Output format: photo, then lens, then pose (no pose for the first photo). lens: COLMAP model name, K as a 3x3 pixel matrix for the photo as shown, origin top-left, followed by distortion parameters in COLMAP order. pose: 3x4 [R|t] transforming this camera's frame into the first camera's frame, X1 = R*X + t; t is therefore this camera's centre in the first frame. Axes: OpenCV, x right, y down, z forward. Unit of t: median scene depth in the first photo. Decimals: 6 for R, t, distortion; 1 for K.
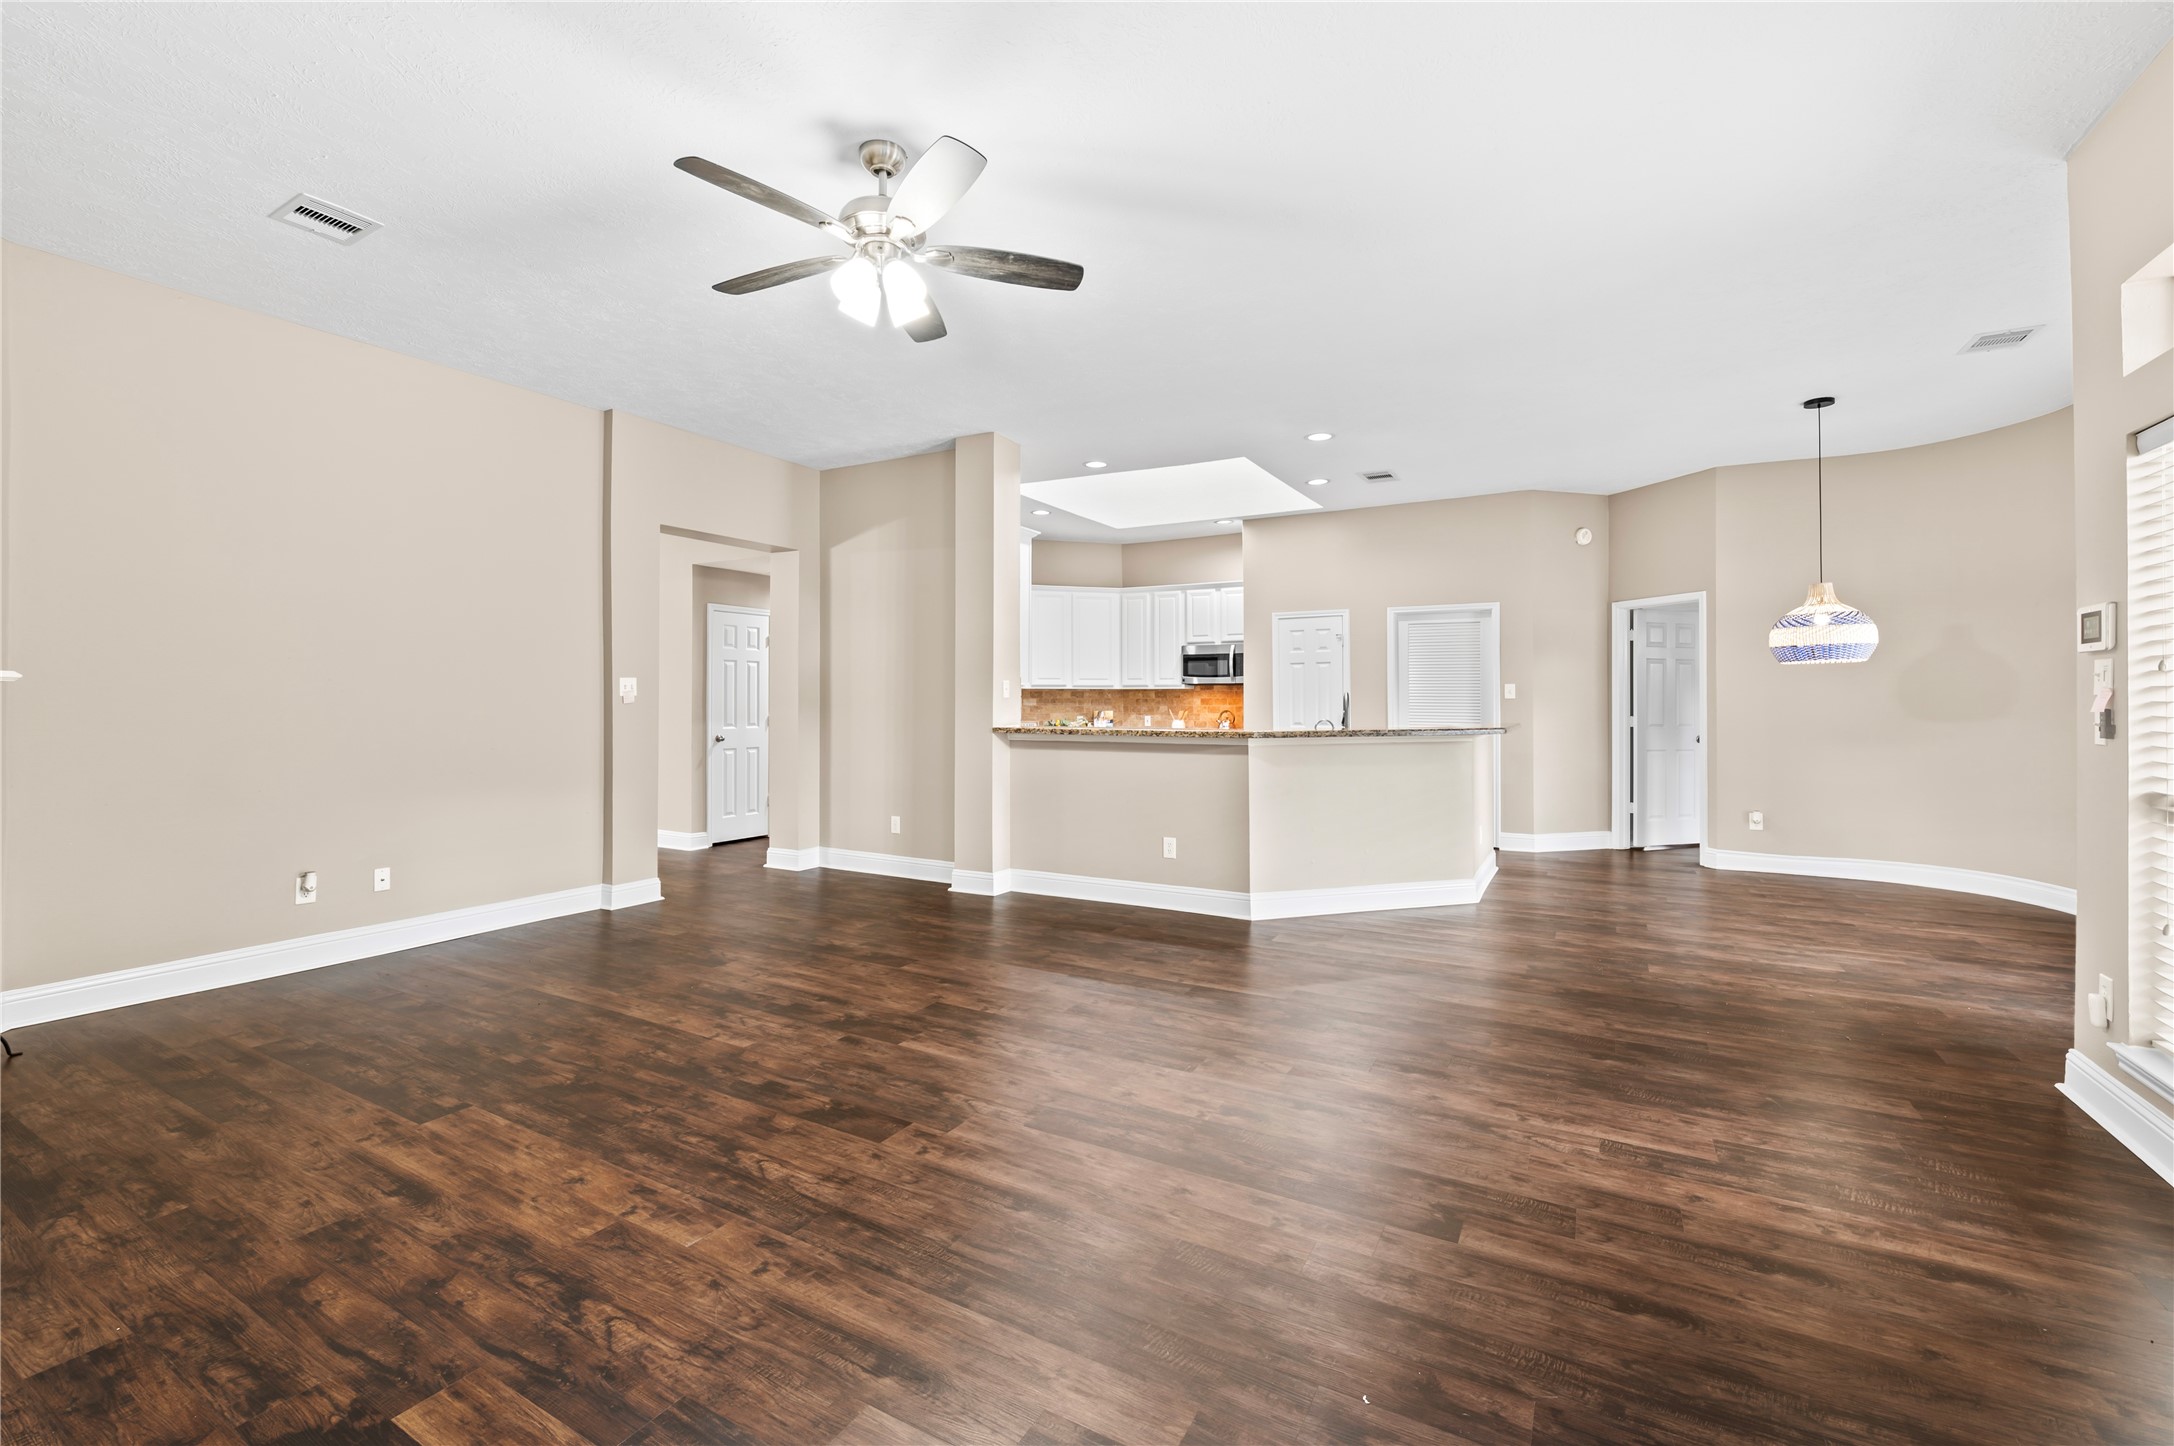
lens RADIAL K [[933.1, 0, 1070.8], [0, 933.1, 687.7], [0, 0, 1]] dist [-0.007297, 0.000571]
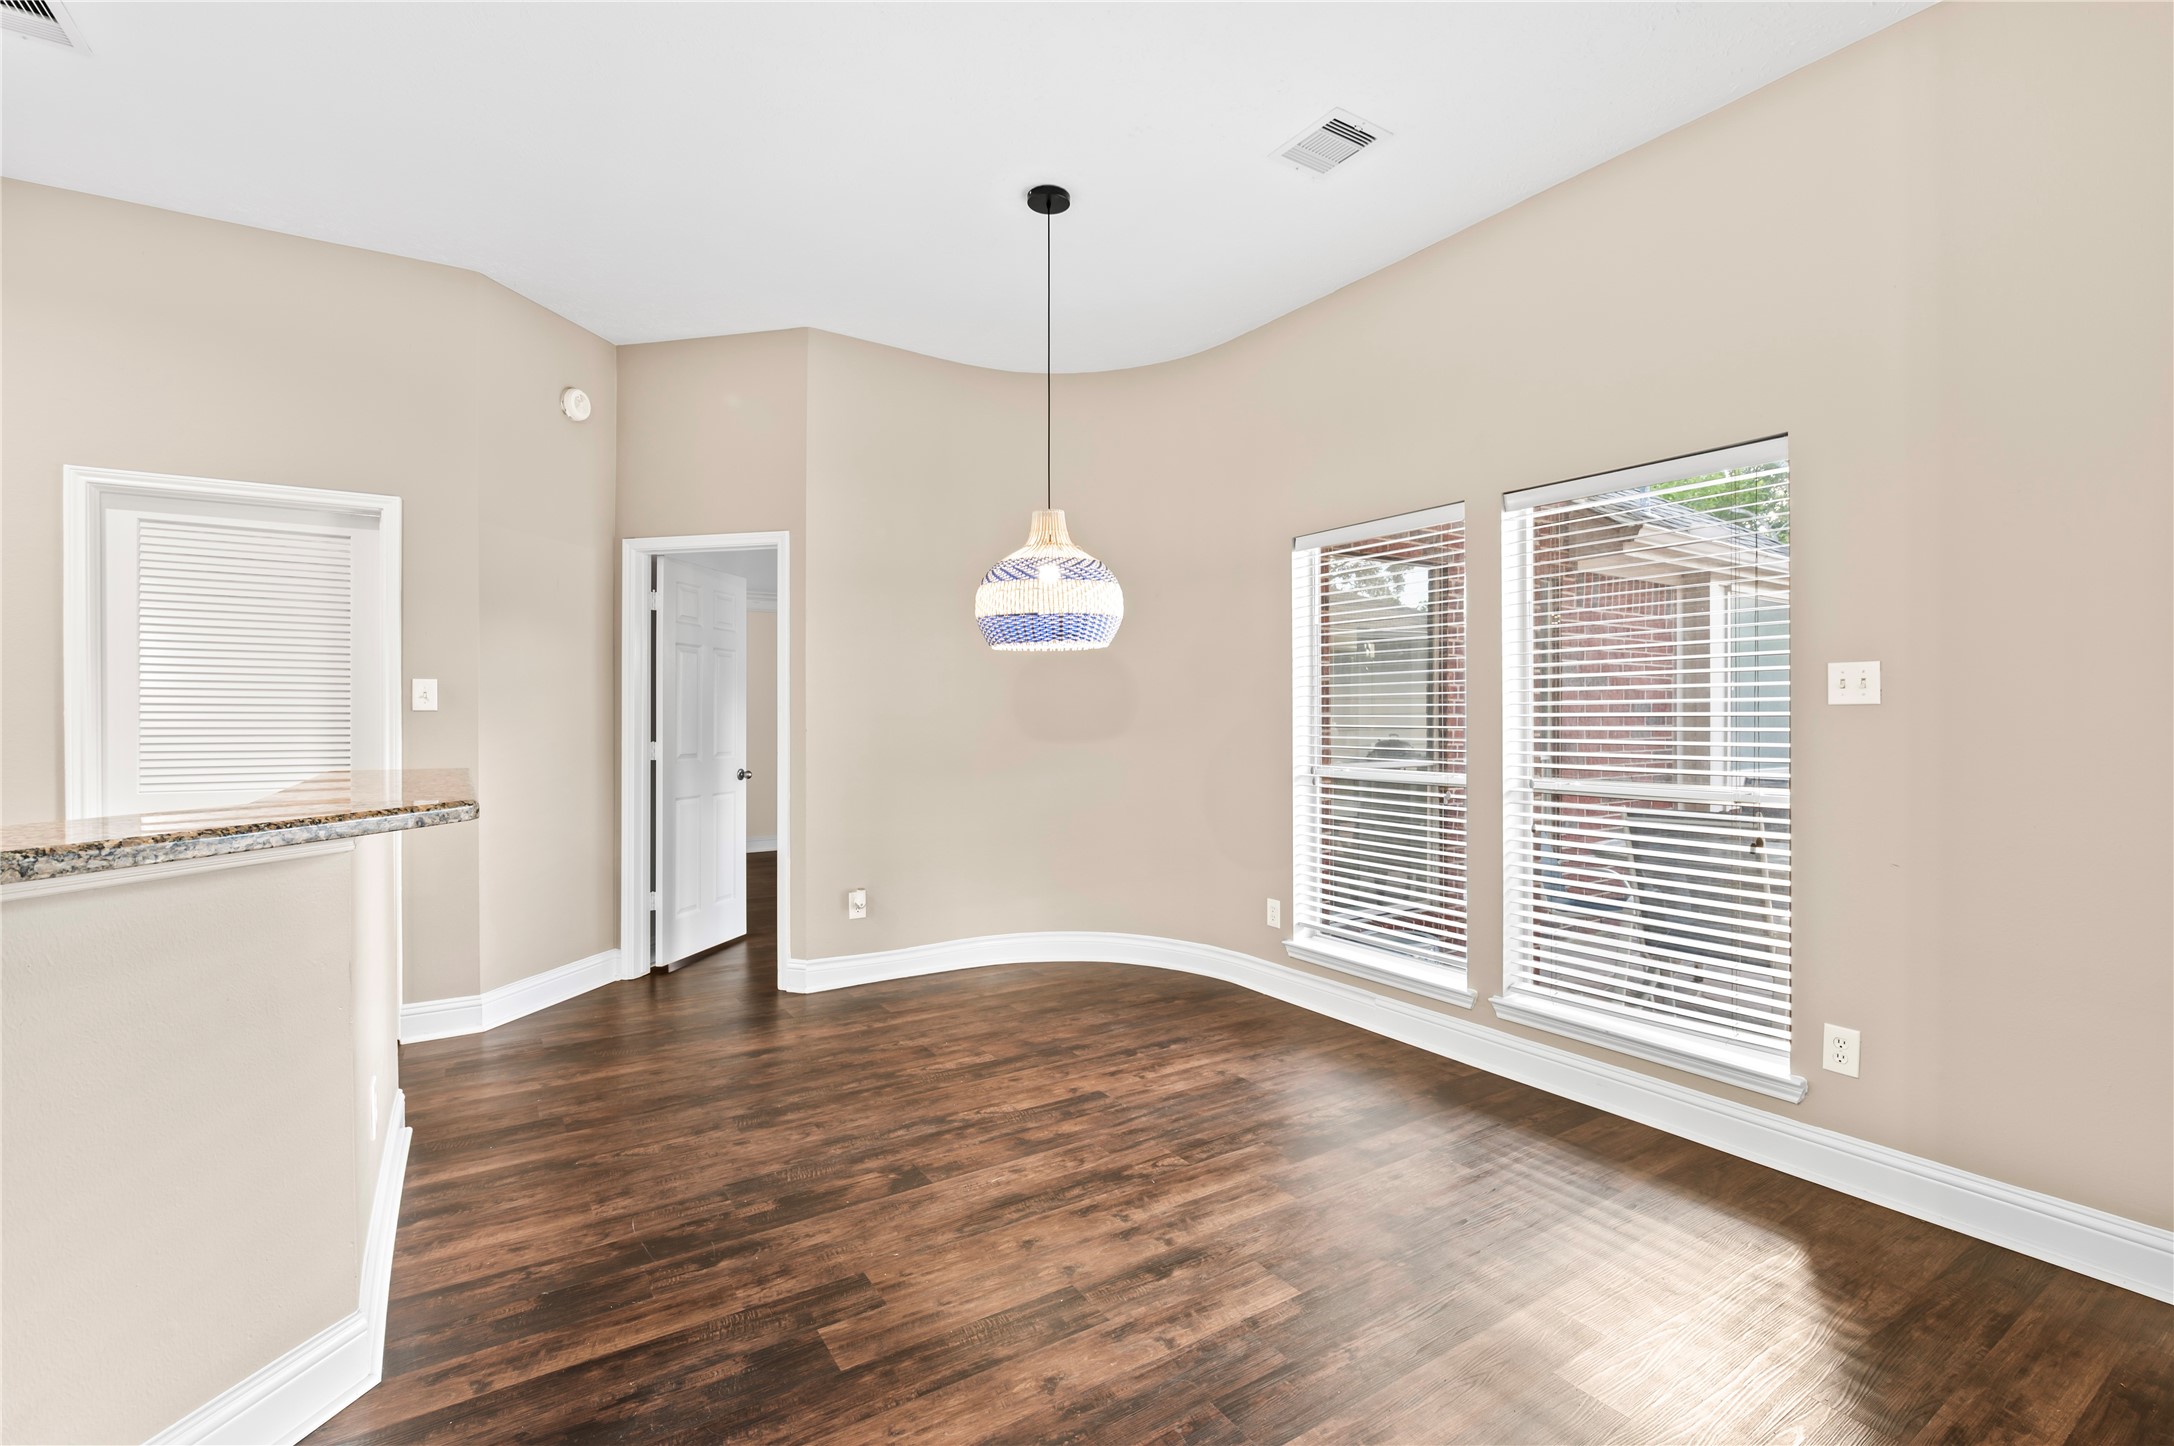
lens RADIAL K [[968.6, 0, 1096.7], [0, 968.6, 720.6], [0, 0, 1]] dist [-0.004302, -0.000993]
pose [[0.462834, -0.004696, 0.886433, 0.174685], [-0.009172, 0.999907, 0.010086, 0.007851], [-0.886398, -0.012799, 0.462748, 0.420095]]
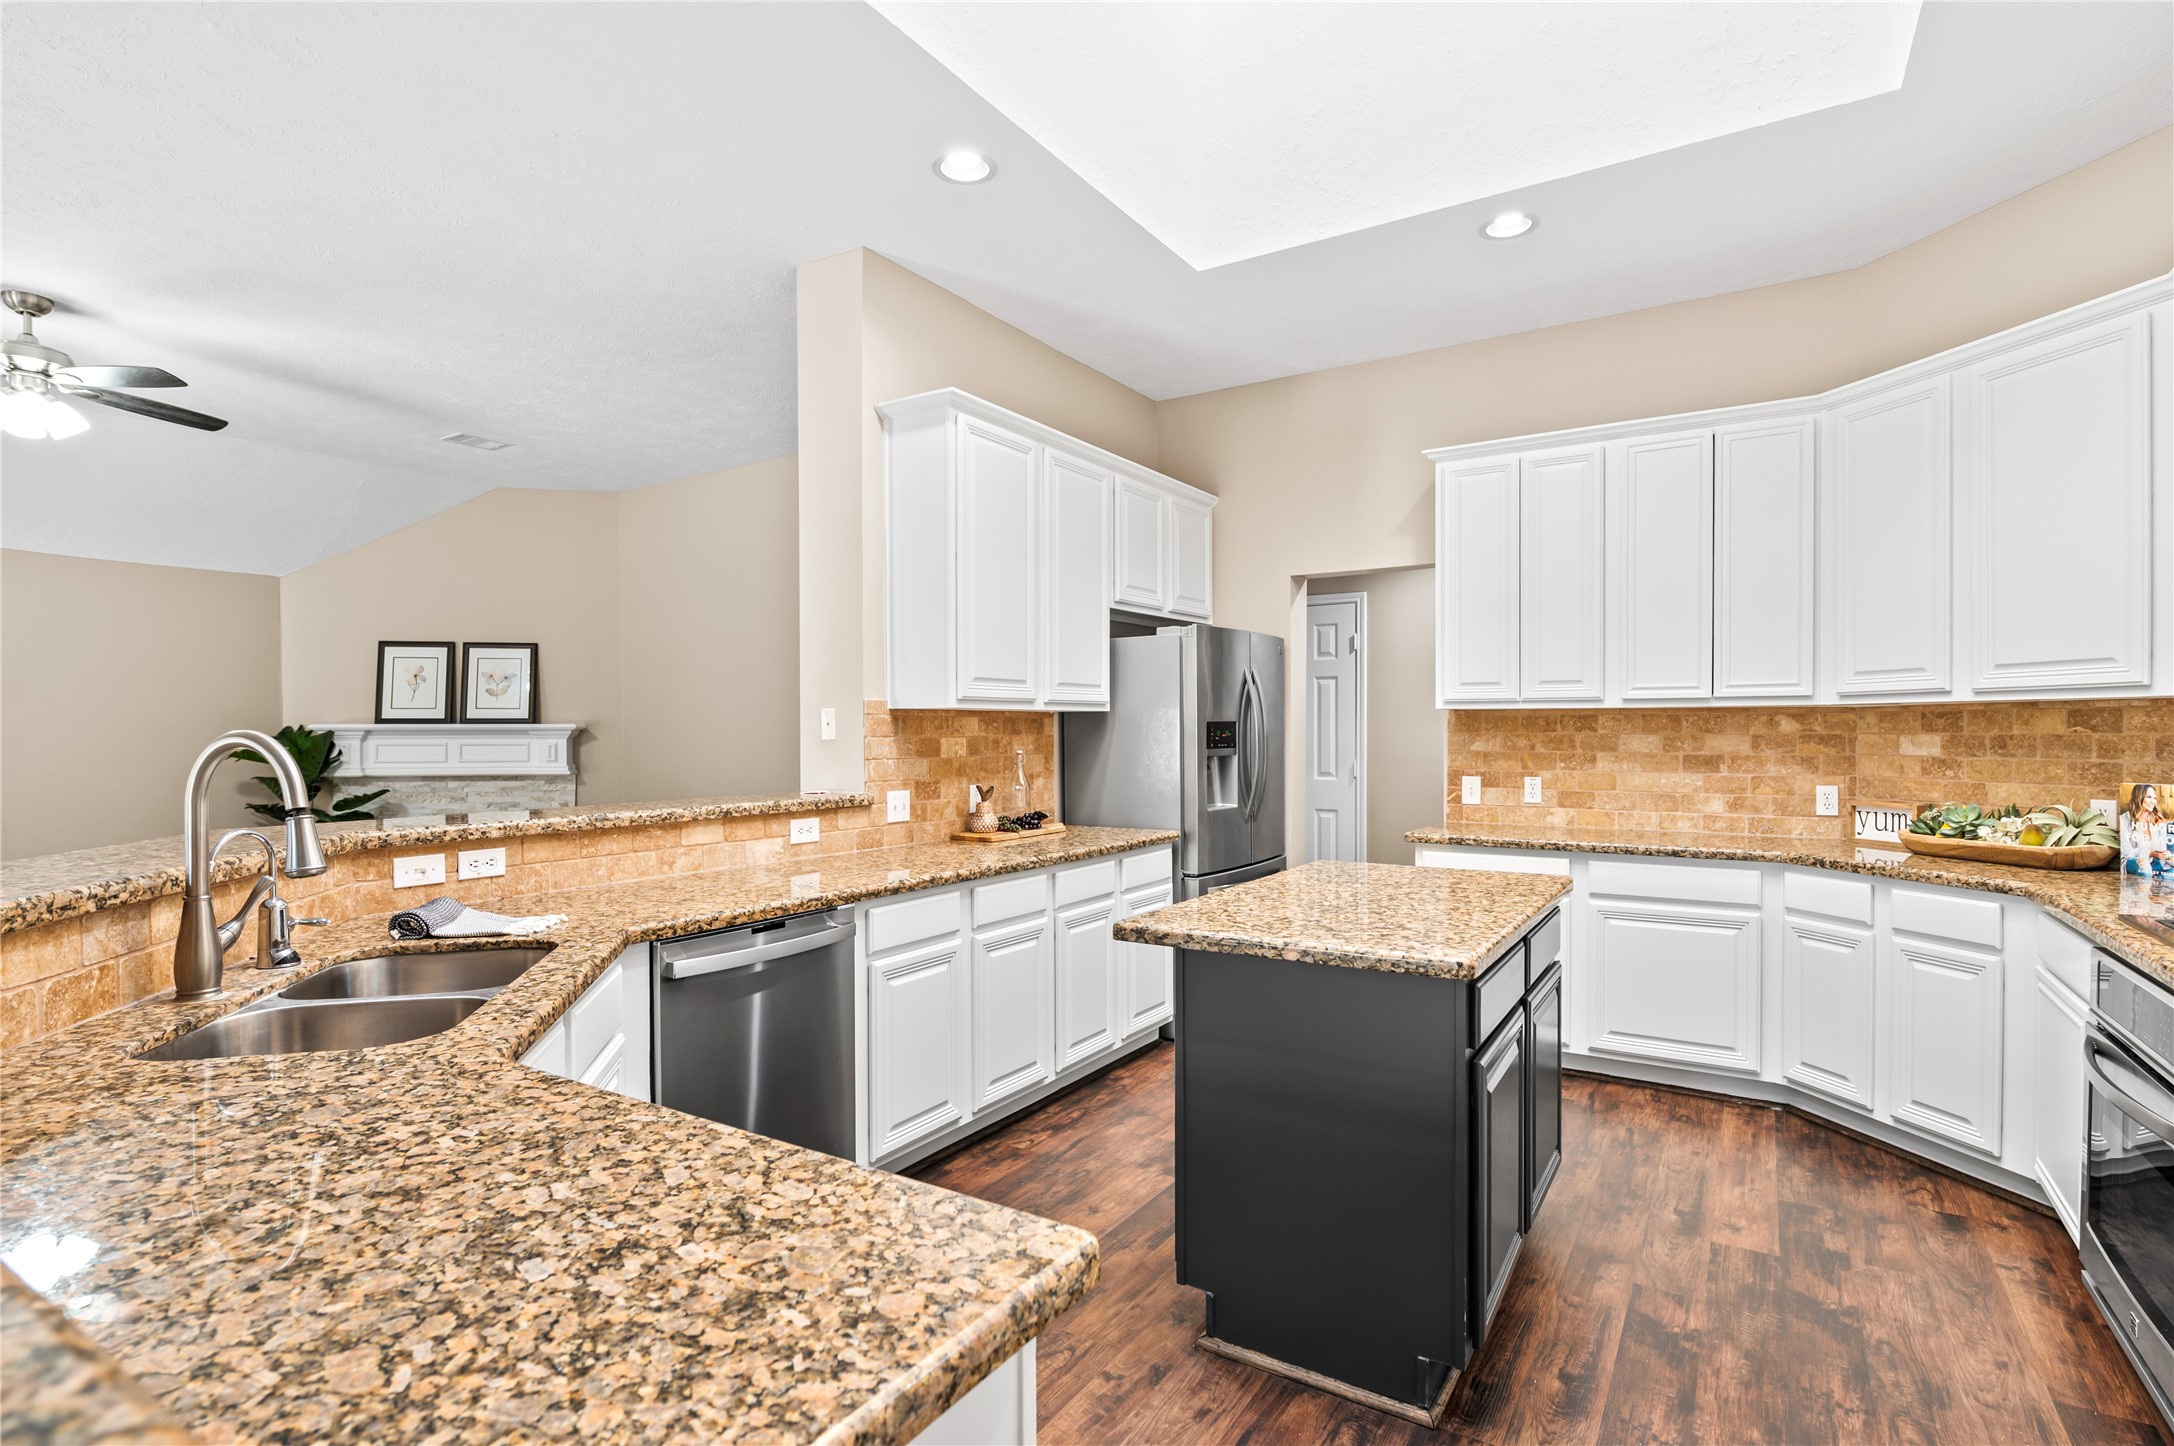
lens RADIAL K [[1053.7, 0, 1095.5], [0, 1053.7, 739.3], [0, 0, 1]] dist [-0.001542, -0.000756]
pose [[-0.042949, 0.008776, -0.999039, 0.370389], [0.018276, 0.999801, 0.007997, 0.005926], [0.998910, -0.017915, -0.043101, 0.818031]]
